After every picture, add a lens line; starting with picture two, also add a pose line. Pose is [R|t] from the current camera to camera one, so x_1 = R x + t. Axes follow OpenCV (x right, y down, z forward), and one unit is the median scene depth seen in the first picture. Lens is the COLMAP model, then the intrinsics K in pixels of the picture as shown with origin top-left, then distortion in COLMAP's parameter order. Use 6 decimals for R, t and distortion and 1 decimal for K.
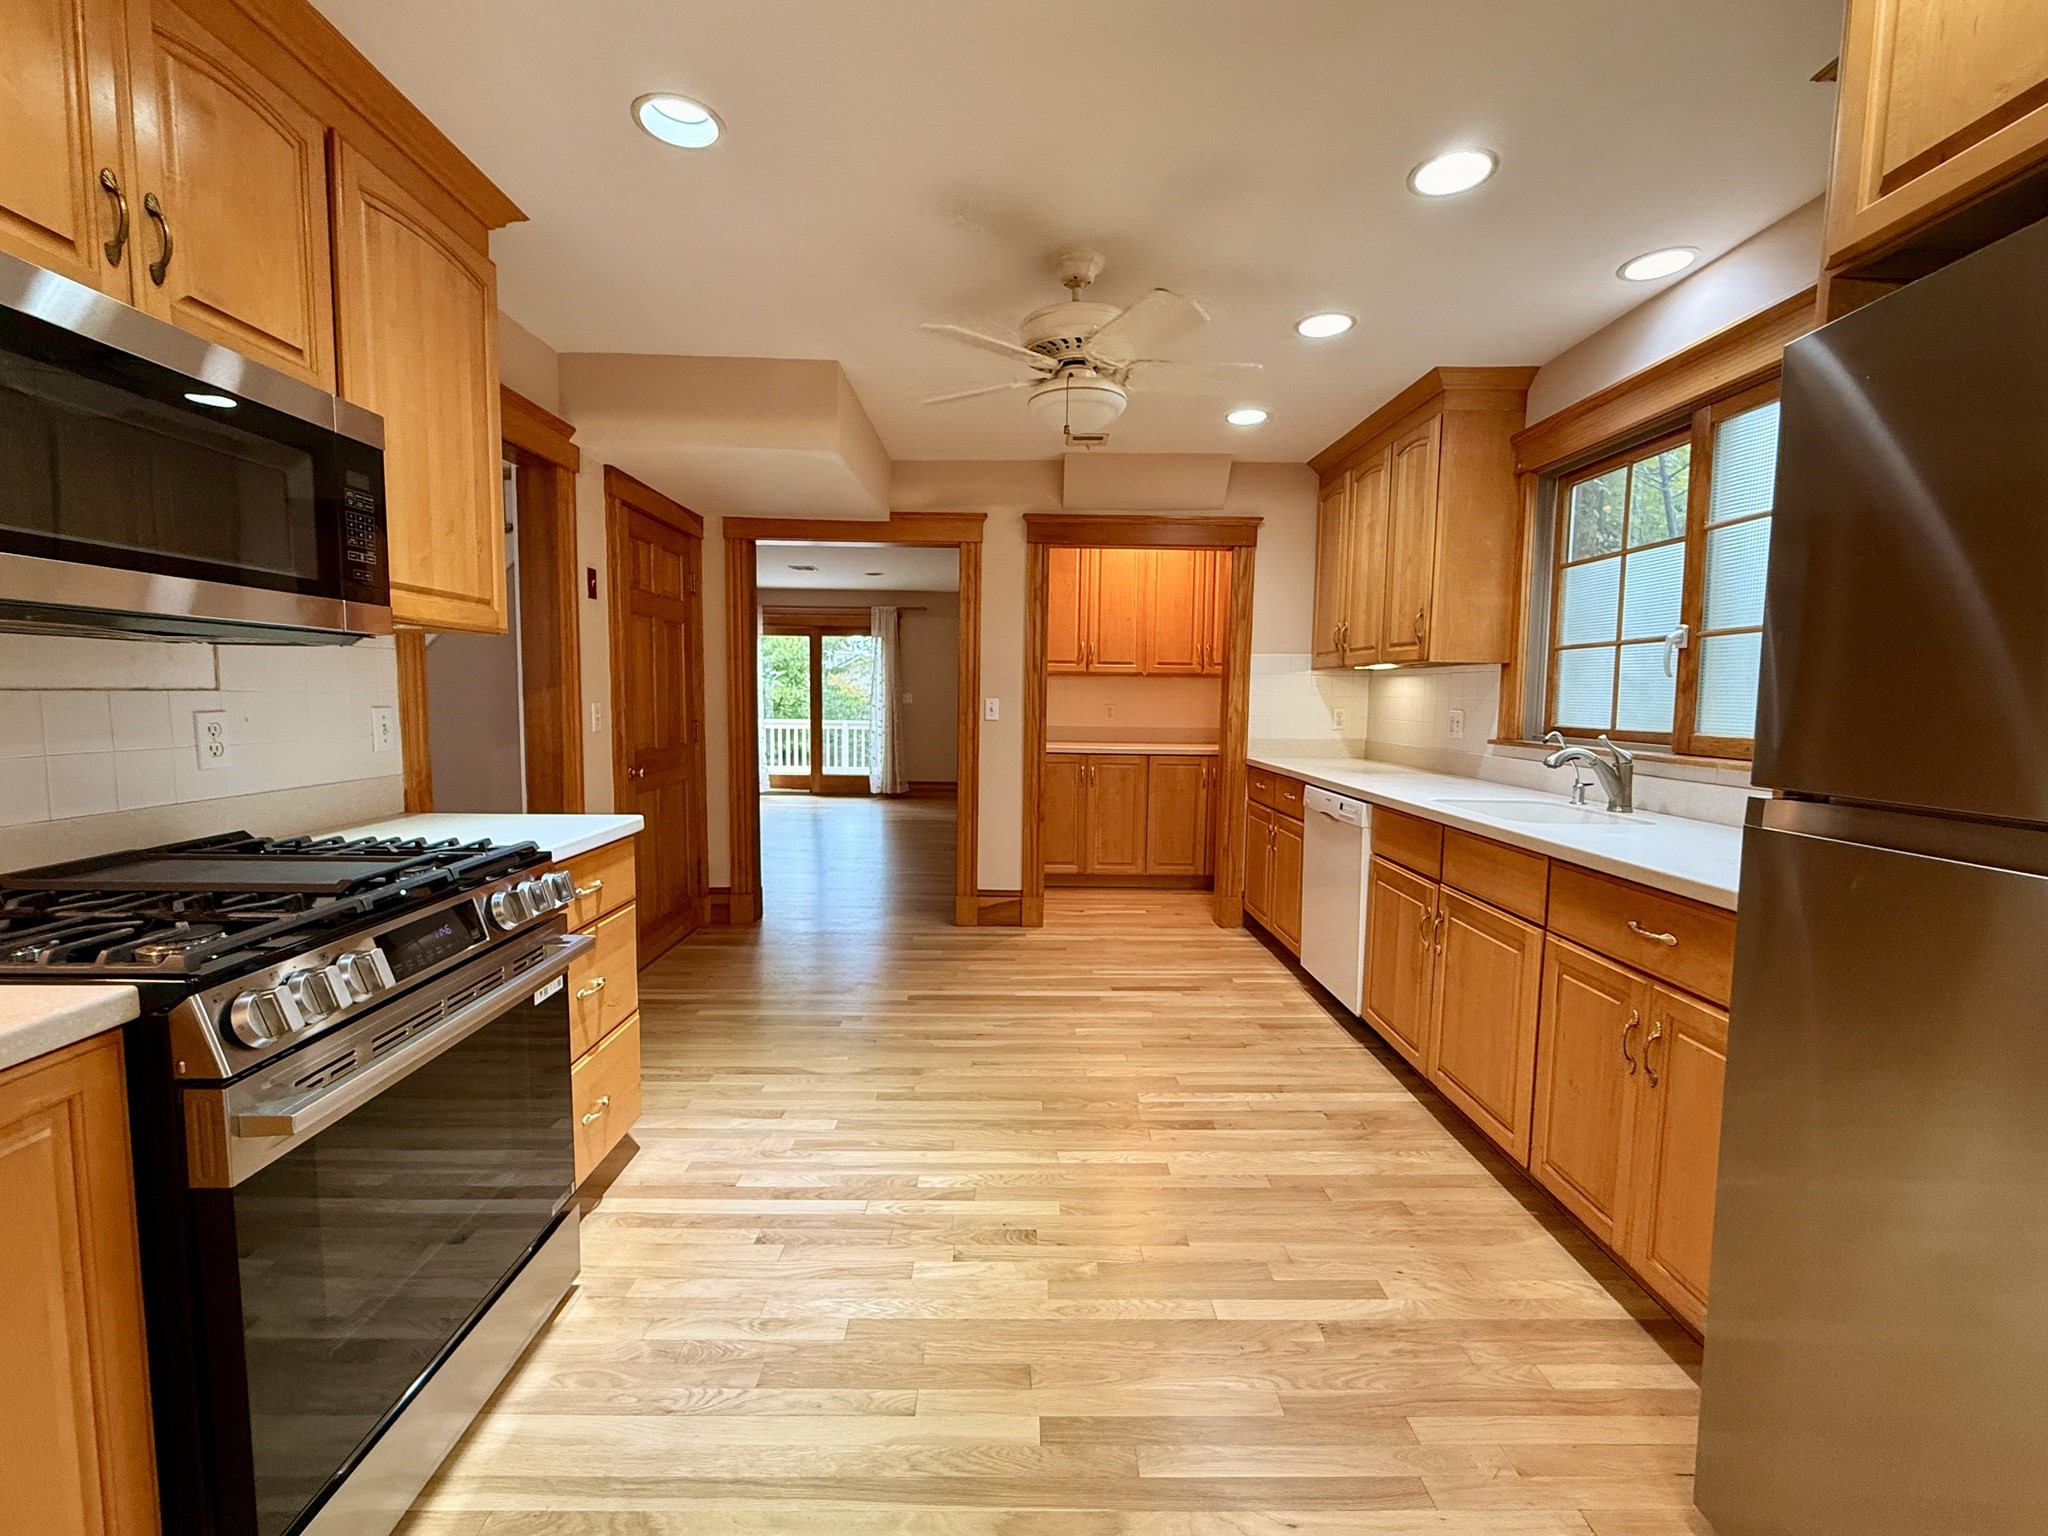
lens RADIAL K [[859.5, 0, 1024.0], [0, 859.5, 768.0], [0, 0, 1]] dist [-0.001217, 0.000023]
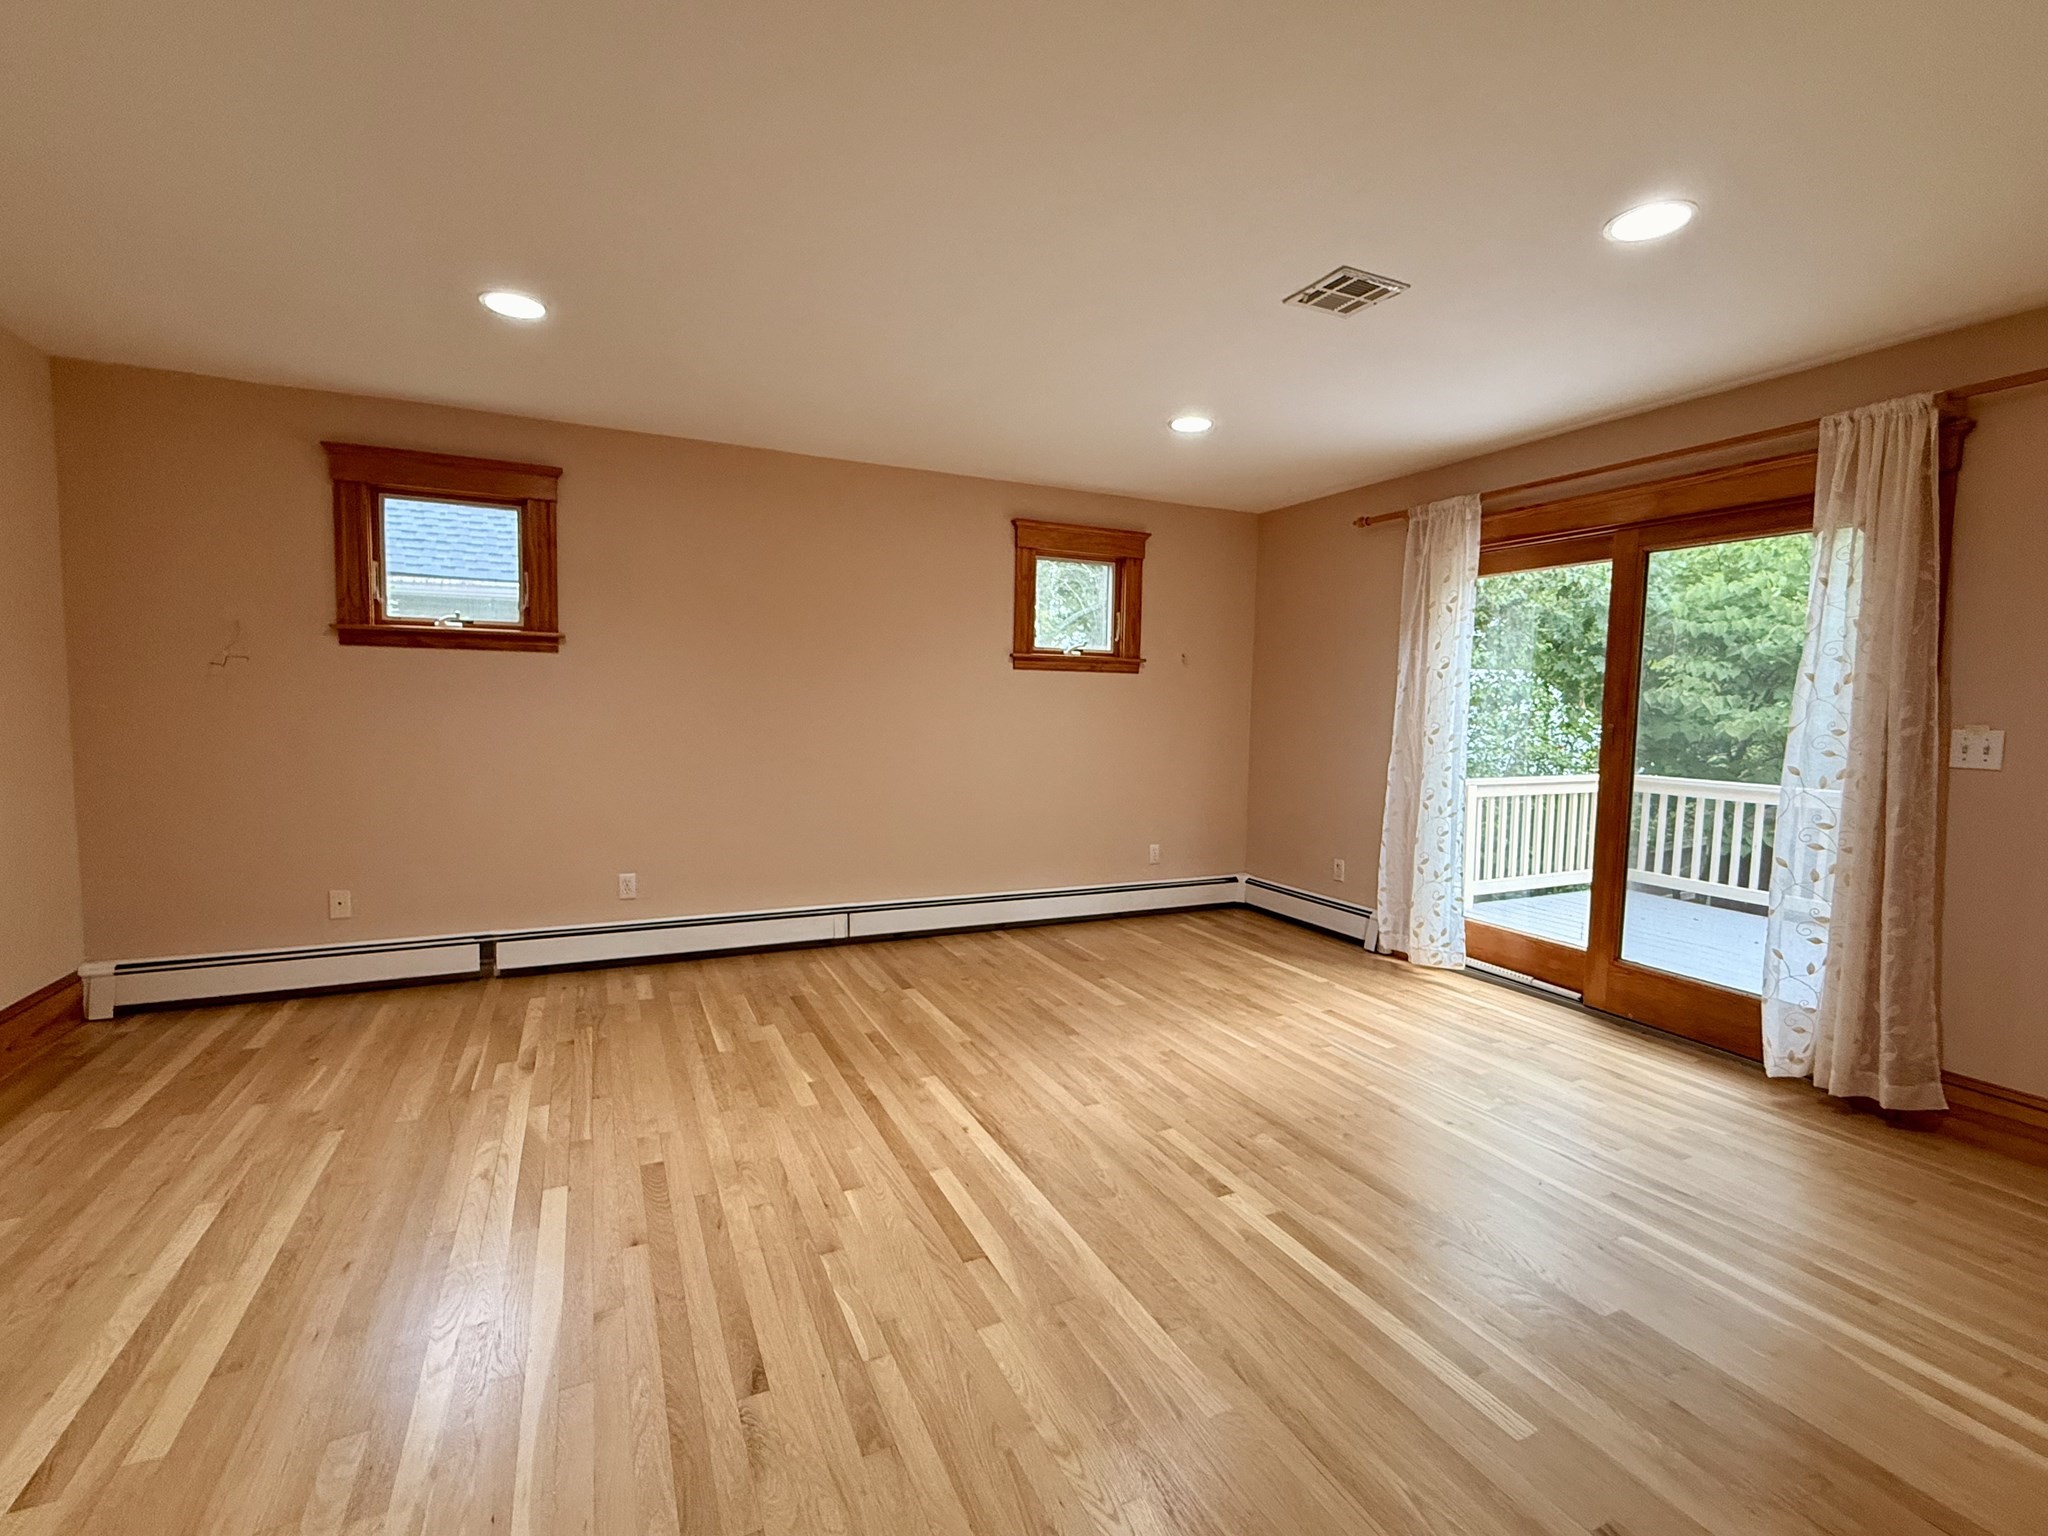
lens RADIAL K [[923.3, 0, 1024.0], [0, 923.3, 768.0], [0, 0, 1]] dist [-0.000822, -0.000204]
pose [[0.409400, 0.062982, -0.910179, -0.005878], [-0.095067, 0.995129, 0.026100, -0.176137], [0.907389, 0.075842, 0.413393, 1.990719]]
